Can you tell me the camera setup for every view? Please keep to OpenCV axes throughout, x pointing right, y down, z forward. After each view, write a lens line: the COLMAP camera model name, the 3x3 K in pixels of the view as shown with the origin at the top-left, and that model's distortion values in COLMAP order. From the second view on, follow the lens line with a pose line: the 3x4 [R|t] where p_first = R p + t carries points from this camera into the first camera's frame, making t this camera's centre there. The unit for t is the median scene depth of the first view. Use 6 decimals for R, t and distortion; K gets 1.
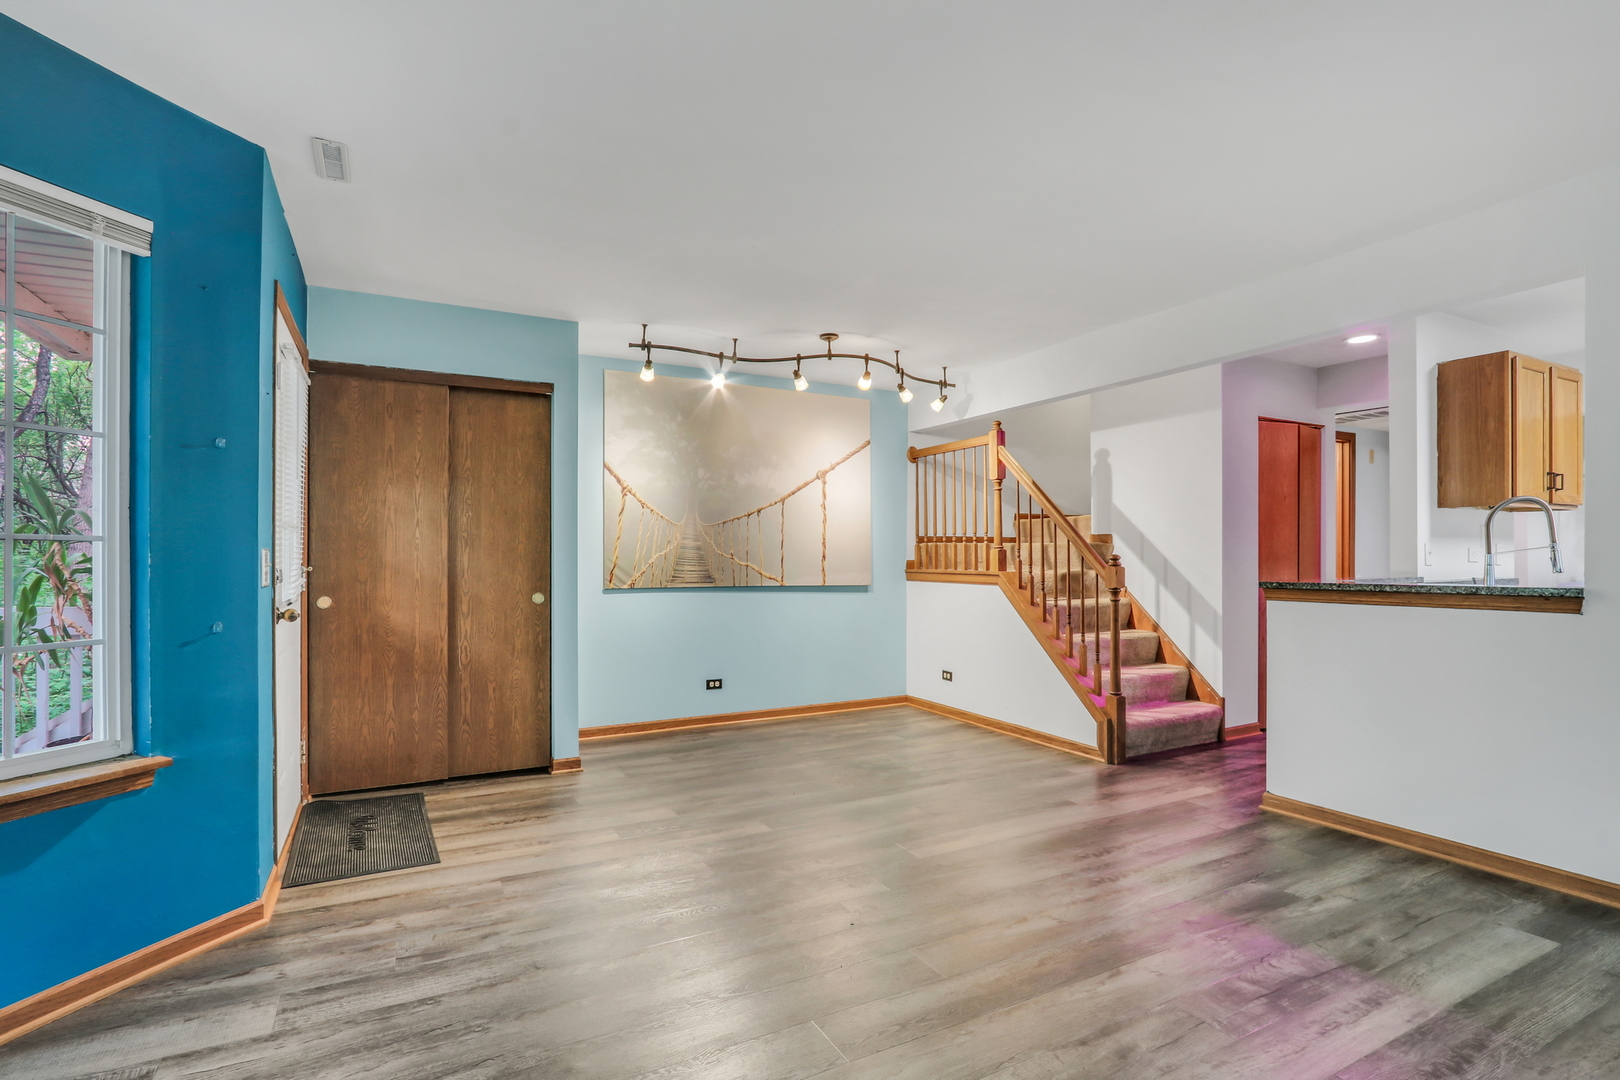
lens RADIAL K [[781.8, 0, 800.2], [0, 781.8, 544.5], [0, 0, 1]] dist [-0.021652, 0.003824]
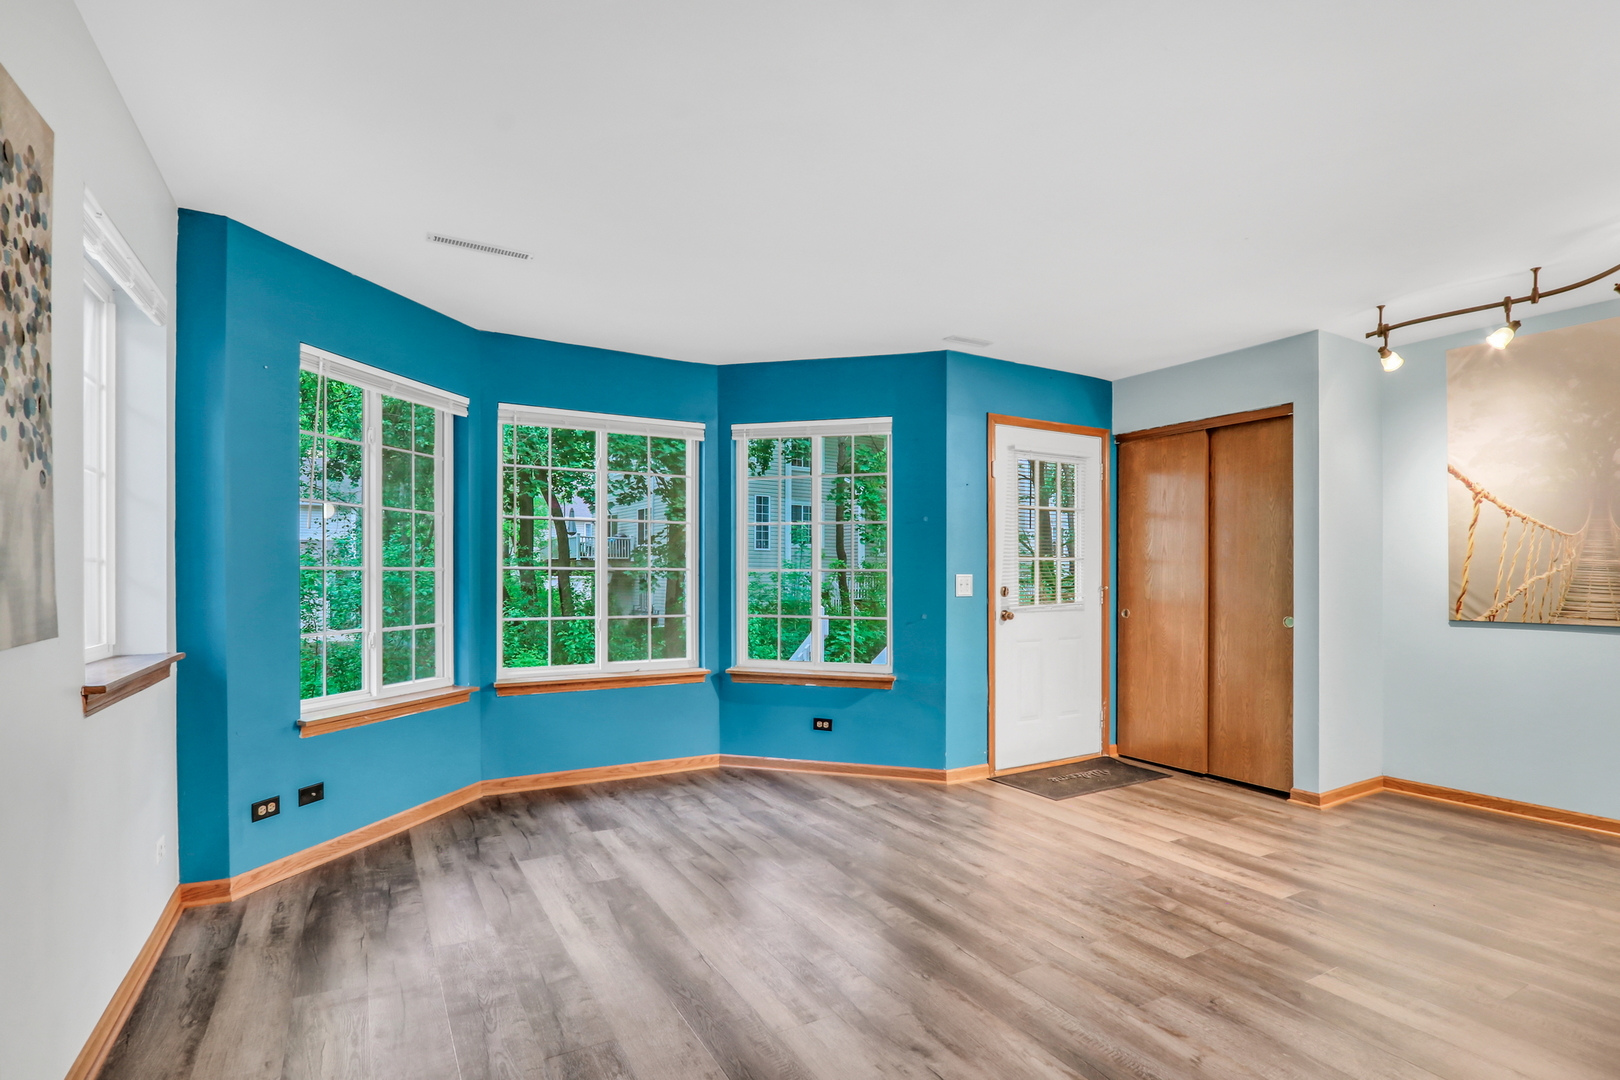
lens RADIAL K [[781.8, 0, 795.3], [0, 781.8, 577.1], [0, 0, 1]] dist [-0.021652, 0.003824]
pose [[0.027681, 0.000801, -0.999616, 0.587293], [0.012933, 0.999916, 0.001160, 0.002318], [0.999533, -0.012960, 0.027668, 0.322451]]
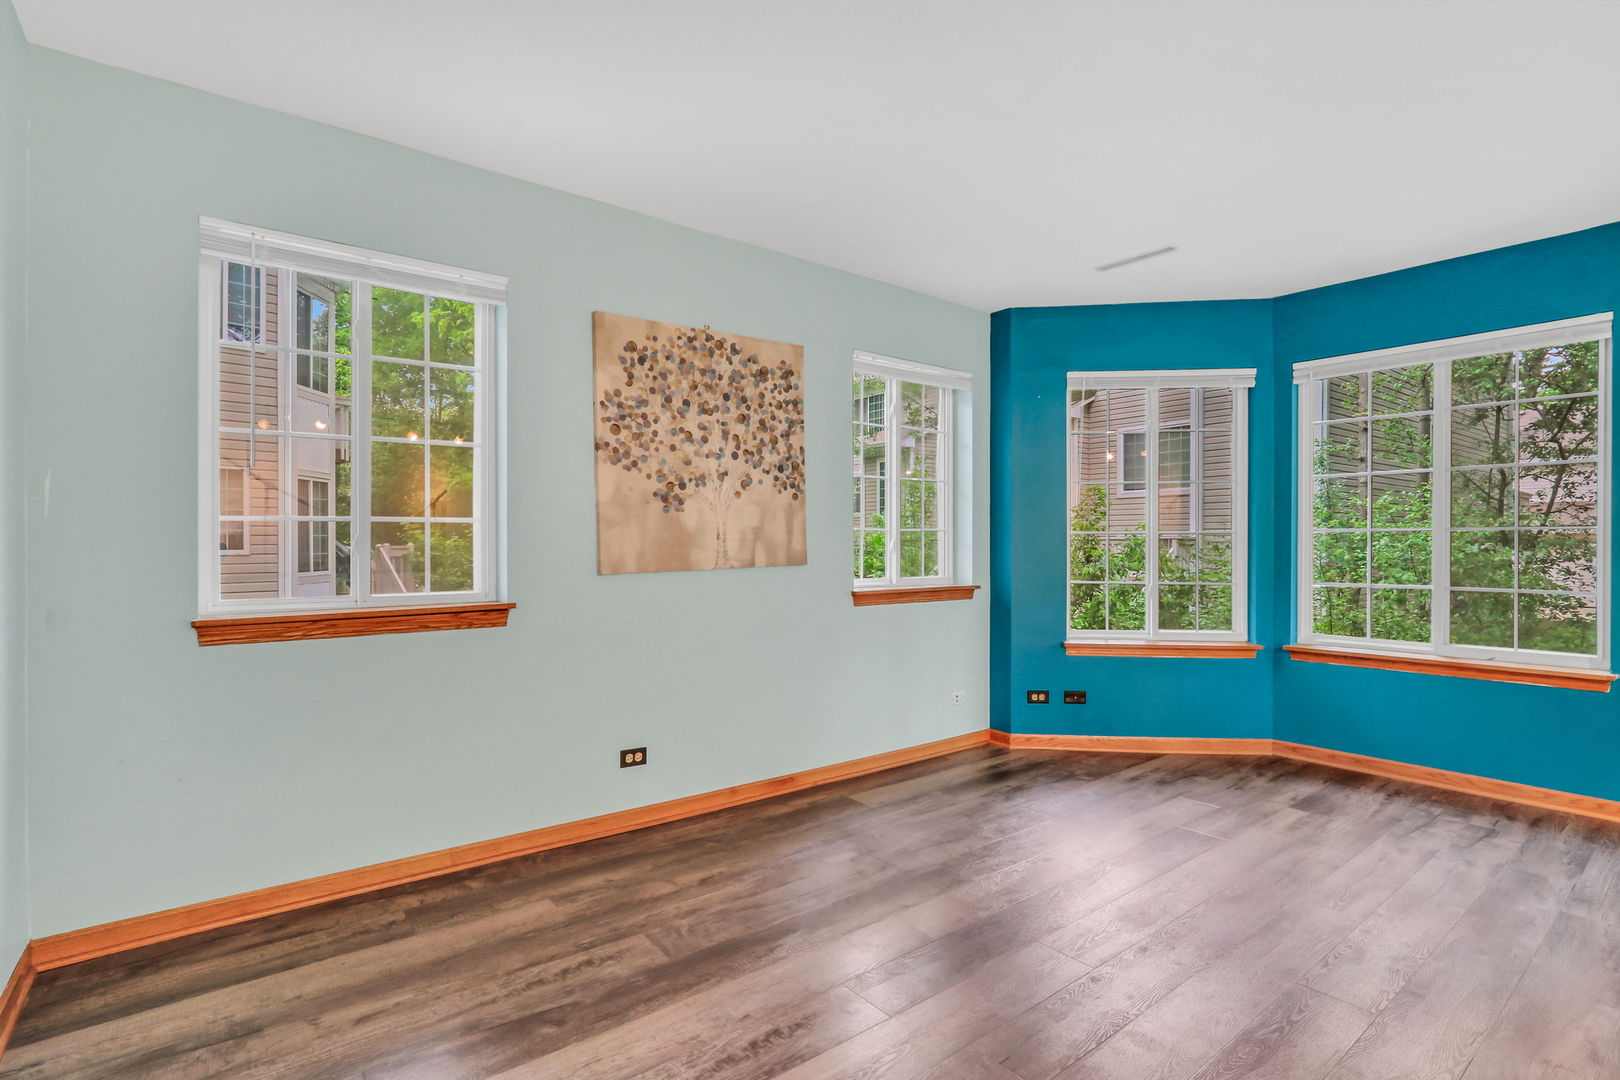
lens RADIAL K [[781.8, 0, 814.5], [0, 781.8, 555.2], [0, 0, 1]] dist [-0.021652, 0.003824]
pose [[-0.985146, 0.003542, -0.171681, 0.363847], [0.003657, 0.999993, -0.000353, 0.015047], [0.171679, -0.000975, -0.985153, 0.801987]]
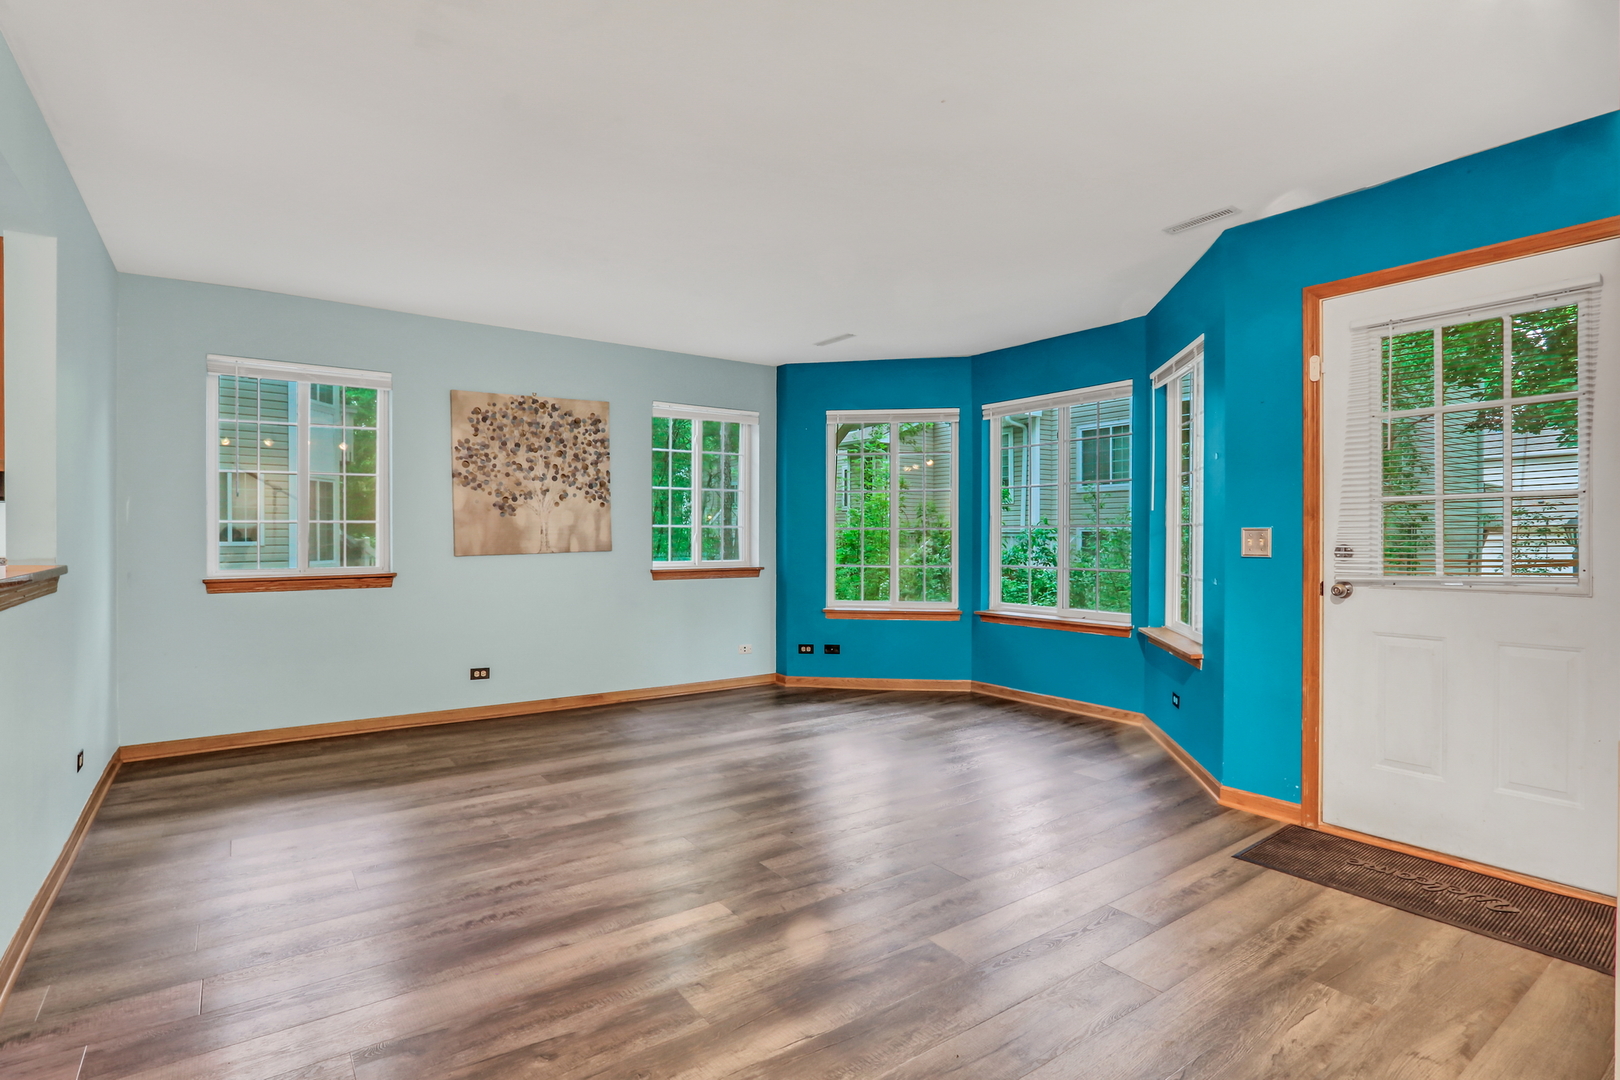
lens RADIAL K [[781.8, 0, 793.3], [0, 781.8, 551.8], [0, 0, 1]] dist [-0.021652, 0.003824]
pose [[-0.991545, 0.003013, -0.129727, 0.121218], [0.002467, 0.999987, 0.004368, 0.021053], [0.129739, 0.004011, -0.991540, 1.204117]]
